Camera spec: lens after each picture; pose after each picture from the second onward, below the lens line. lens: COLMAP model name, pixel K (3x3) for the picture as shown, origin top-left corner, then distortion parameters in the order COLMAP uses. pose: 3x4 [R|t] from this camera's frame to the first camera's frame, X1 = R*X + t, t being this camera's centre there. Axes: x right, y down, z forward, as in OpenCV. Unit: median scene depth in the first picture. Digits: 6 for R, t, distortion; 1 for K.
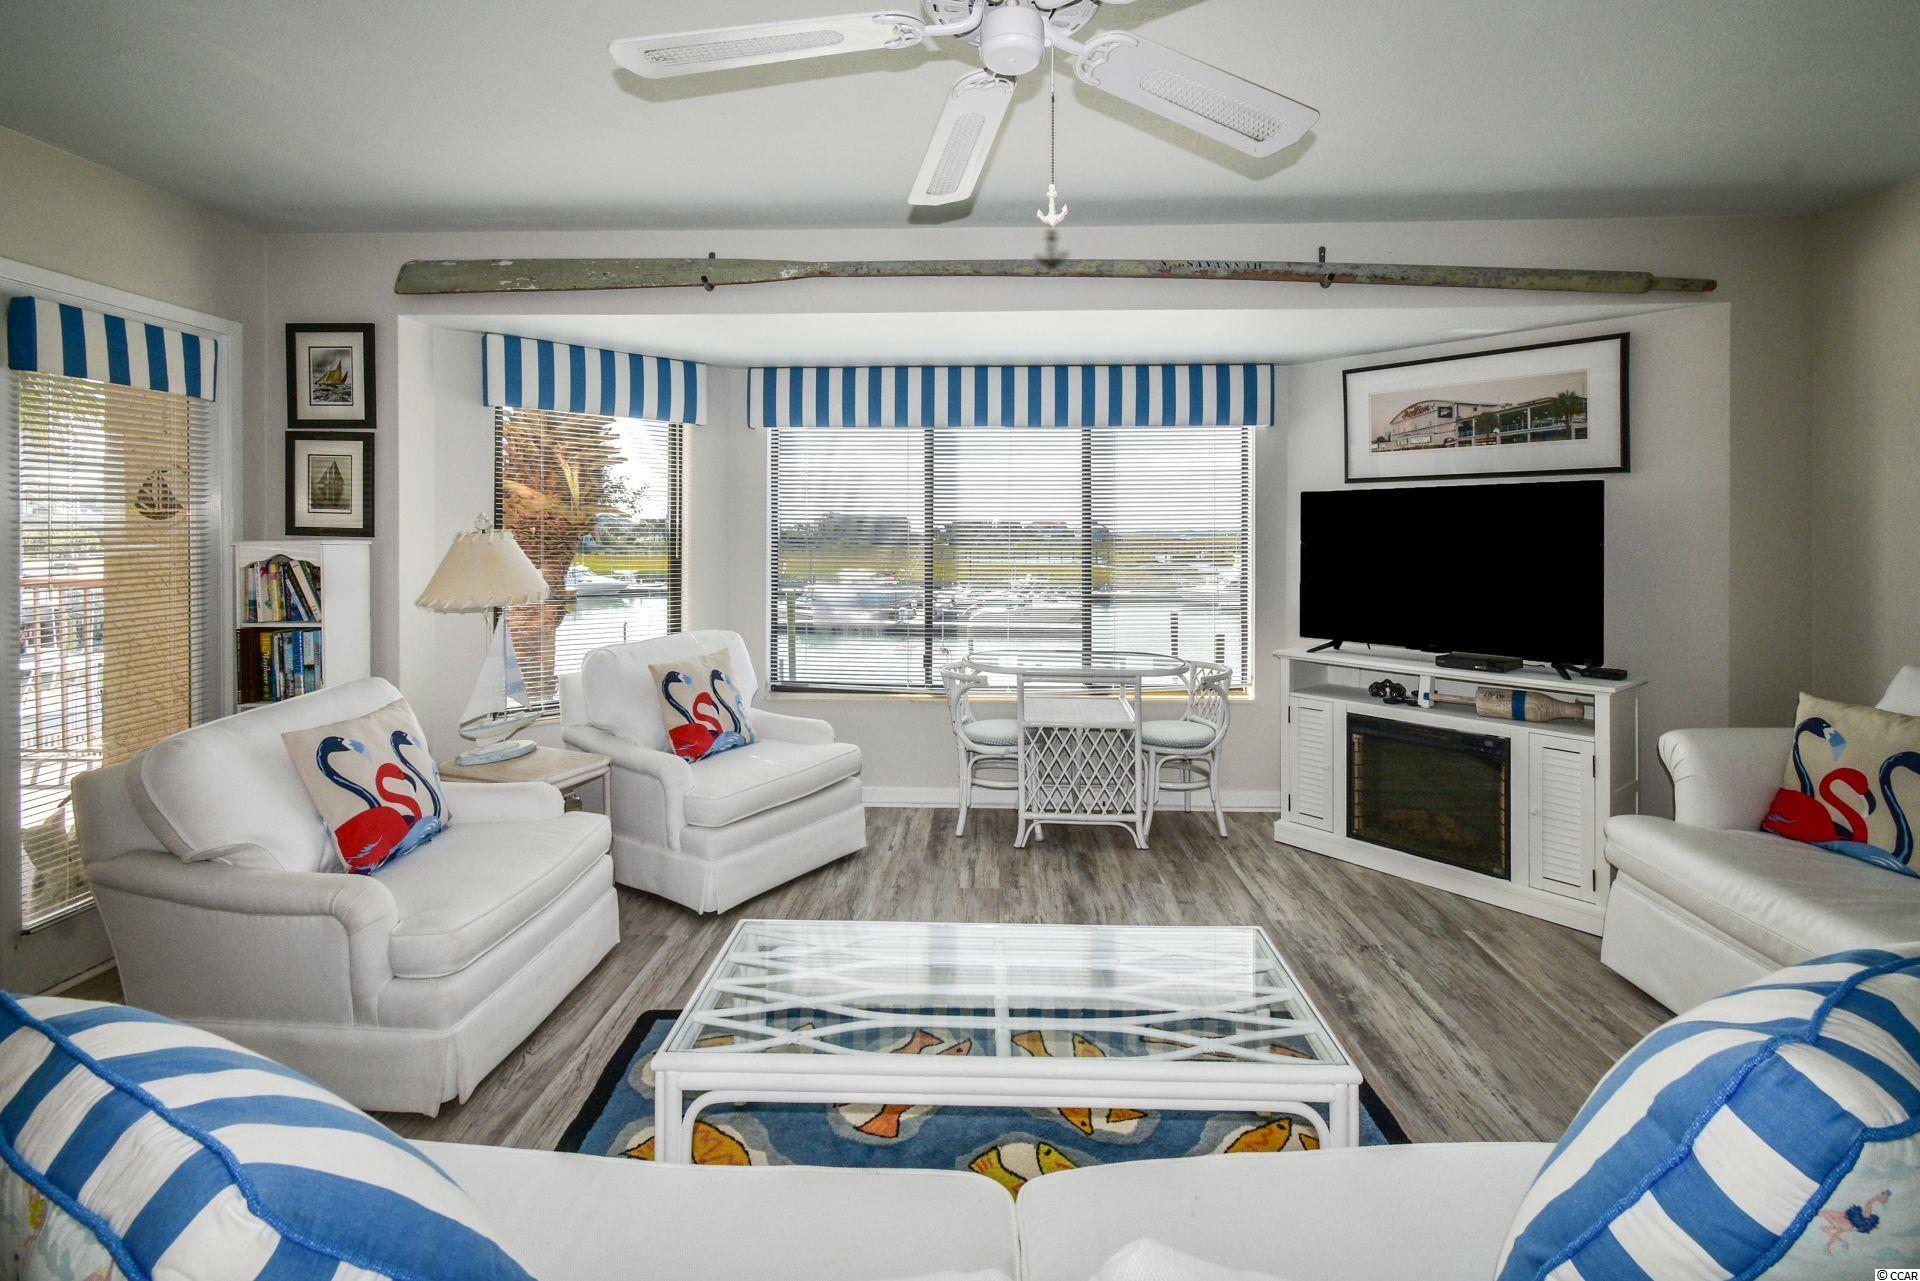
lens RADIAL K [[865.4, 0, 954.3], [0, 865.4, 540.6], [0, 0, 1]] dist [0.009767, -0.002013]
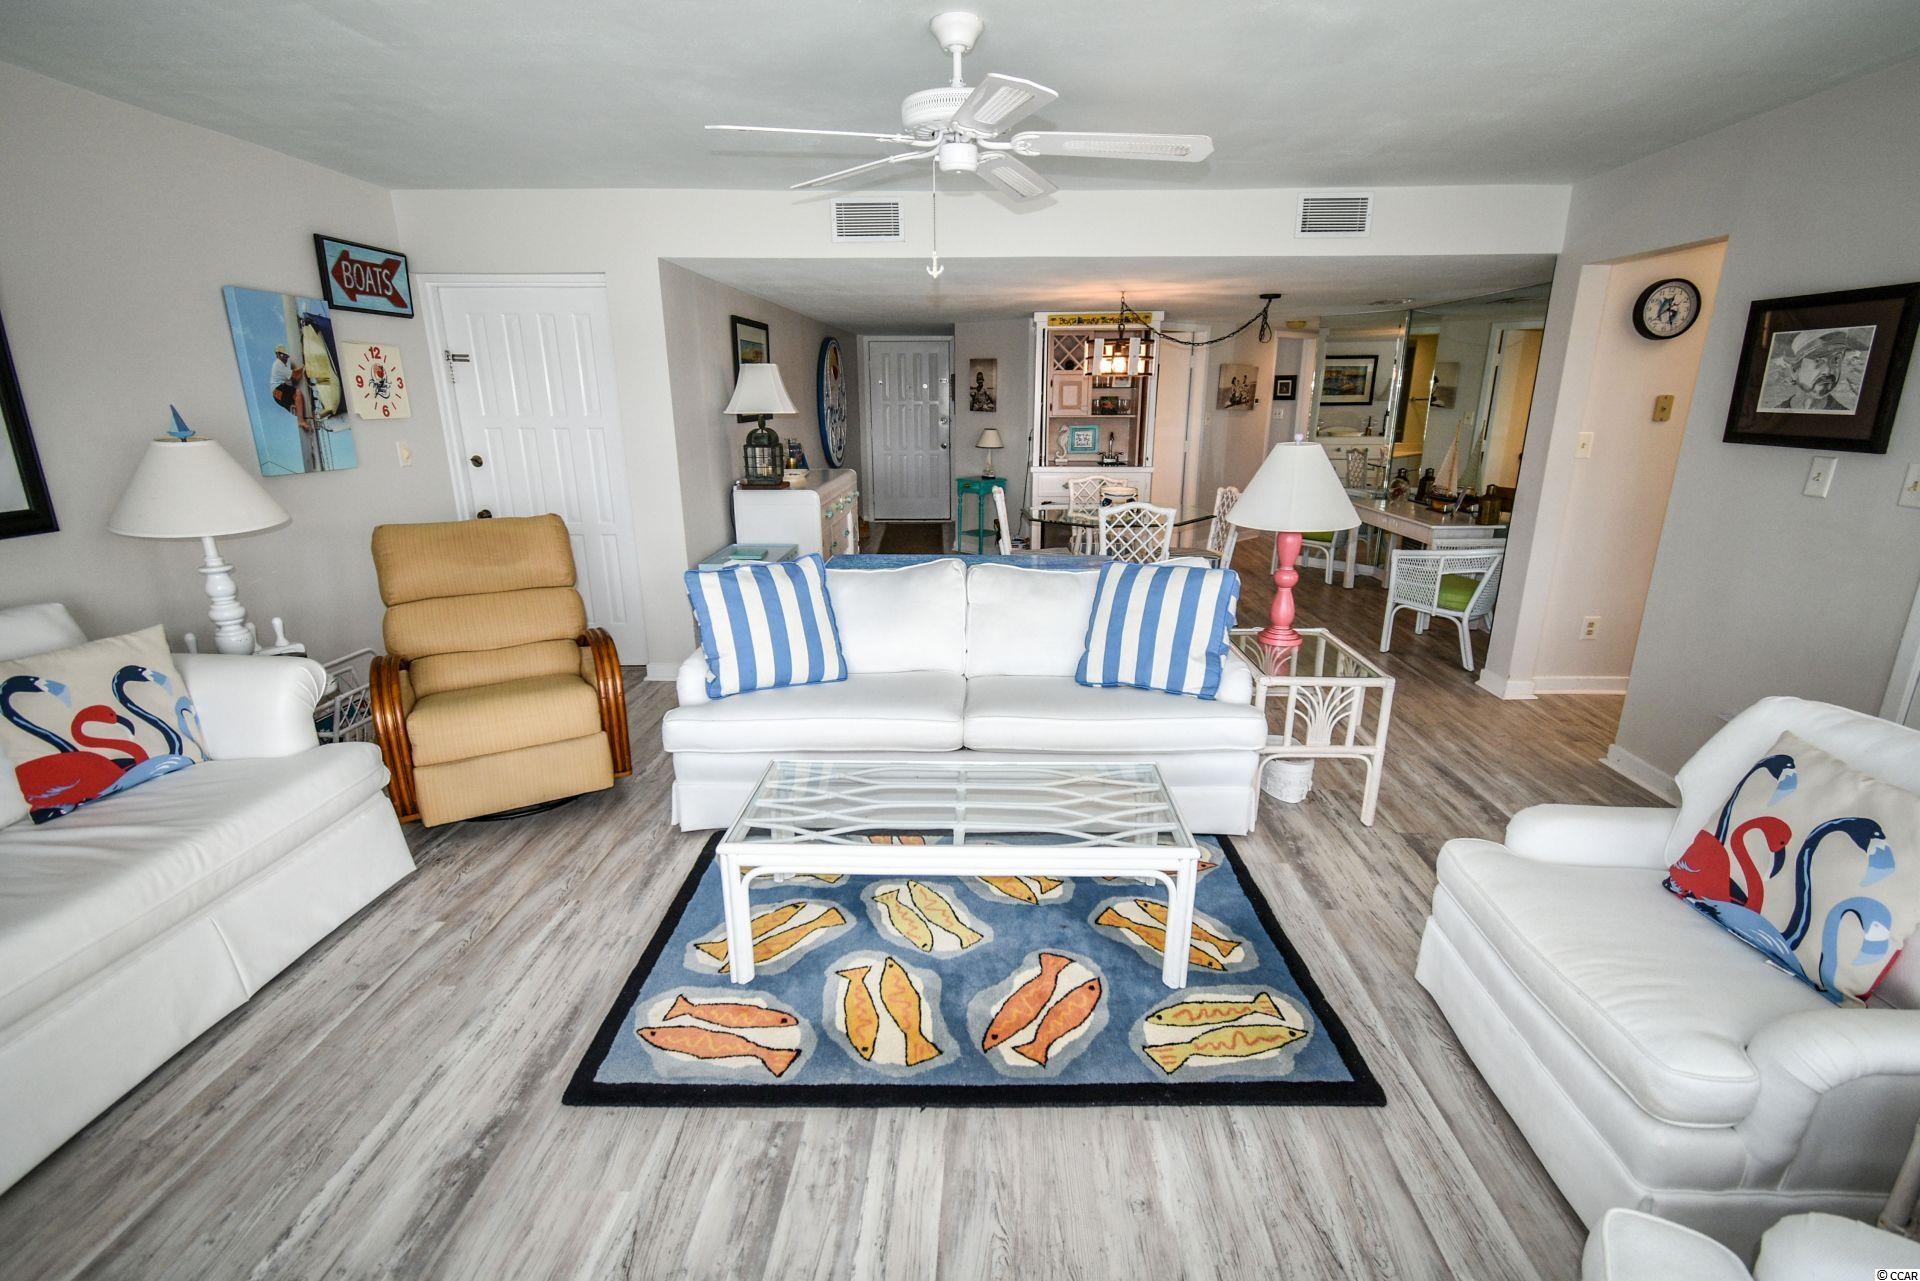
lens RADIAL K [[865.4, 0, 945.7], [0, 865.4, 646.6], [0, 0, 1]] dist [0.009767, -0.002013]
pose [[-0.999945, -0.004631, 0.009404, 0.035165], [-0.001653, 0.955556, 0.294805, -0.072267], [-0.010351, 0.294773, -0.955511, 1.168106]]
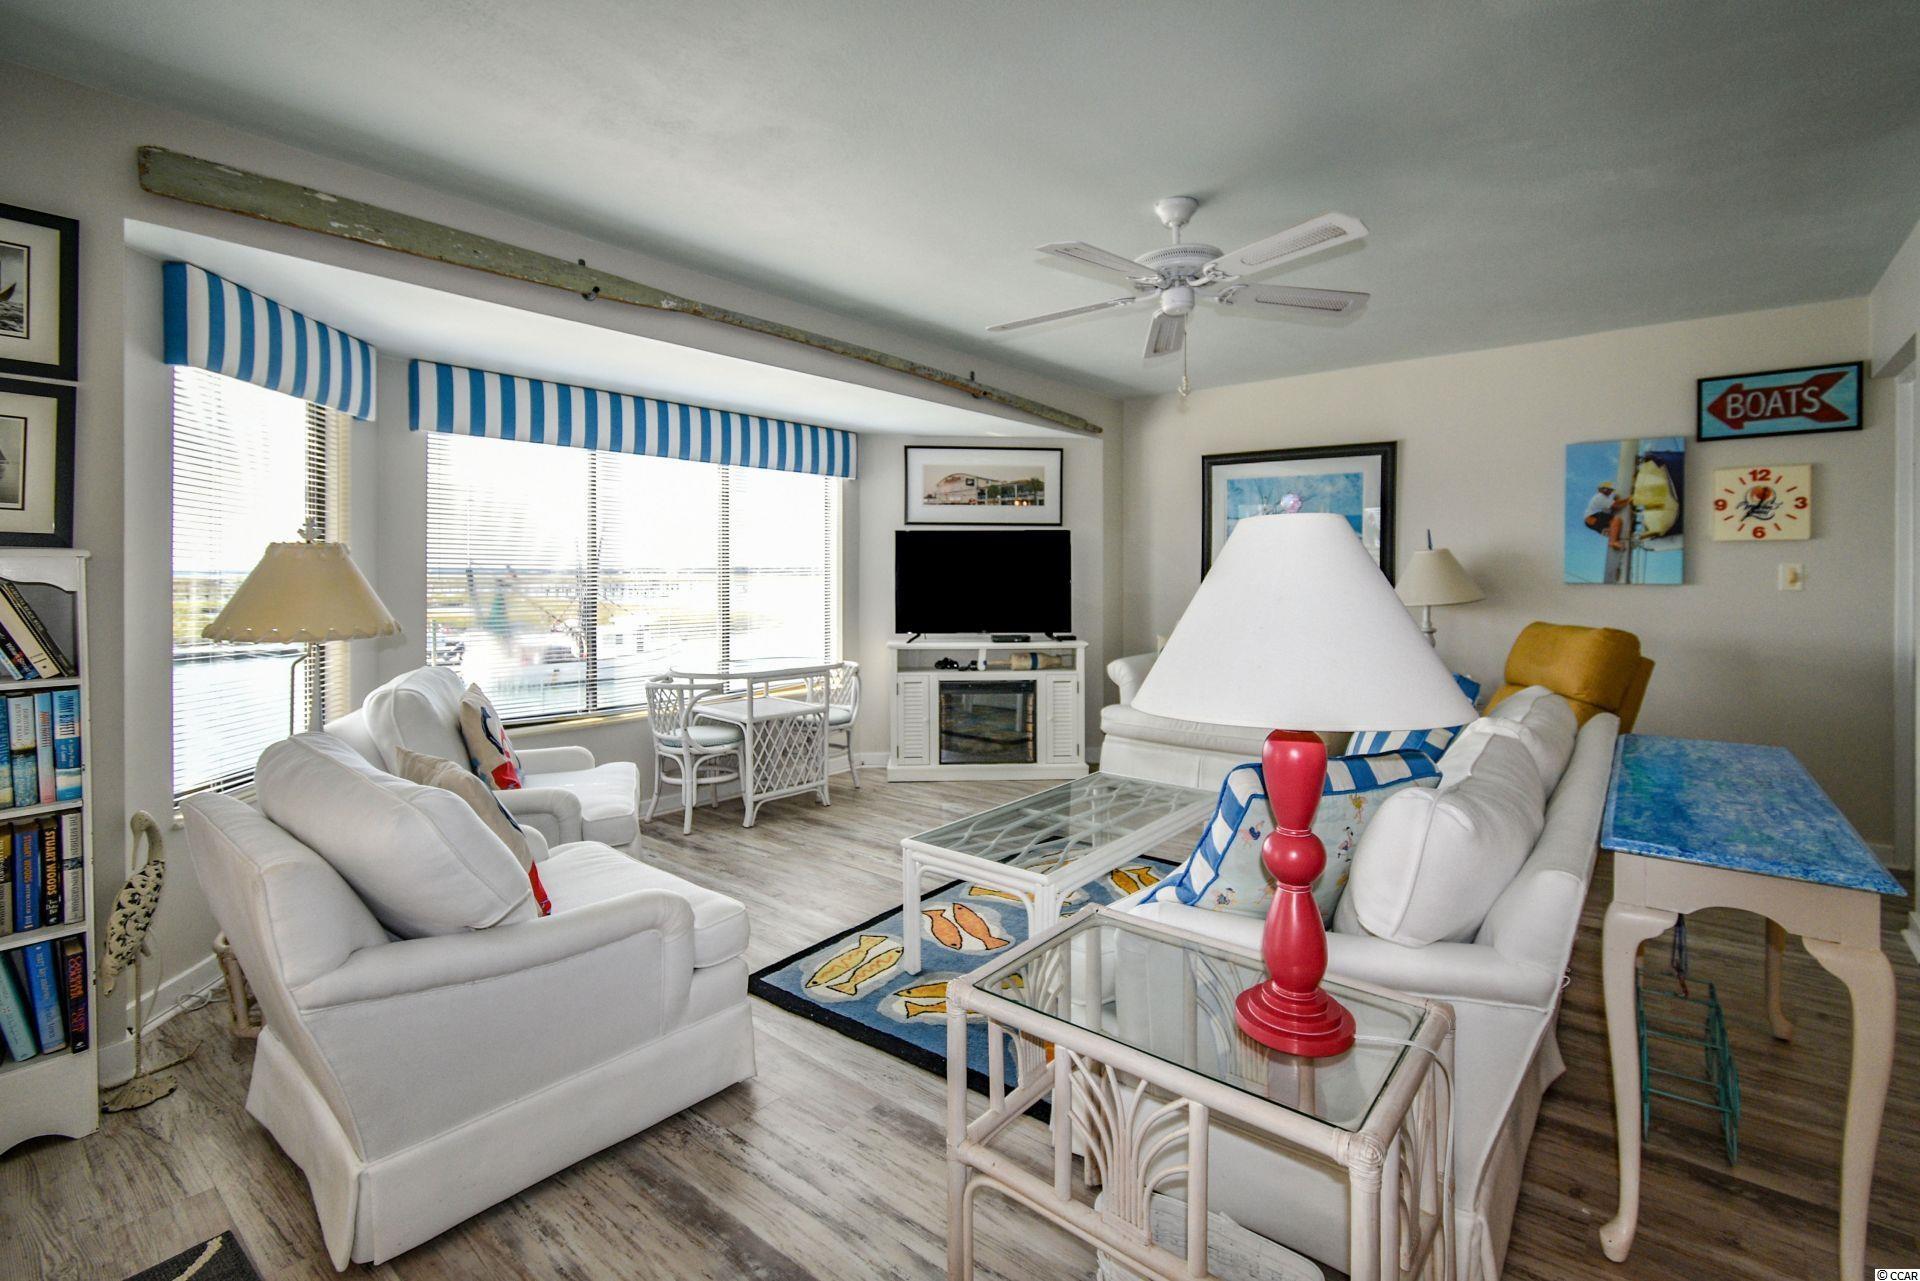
lens RADIAL K [[865.4, 0, 955.3], [0, 865.4, 581.6], [0, 0, 1]] dist [0.009767, -0.002013]
pose [[0.616248, -0.009592, 0.787494, -0.739328], [0.006662, 0.999954, 0.006966, 0.020743], [-0.787524, 0.000953, 0.616283, 0.072085]]
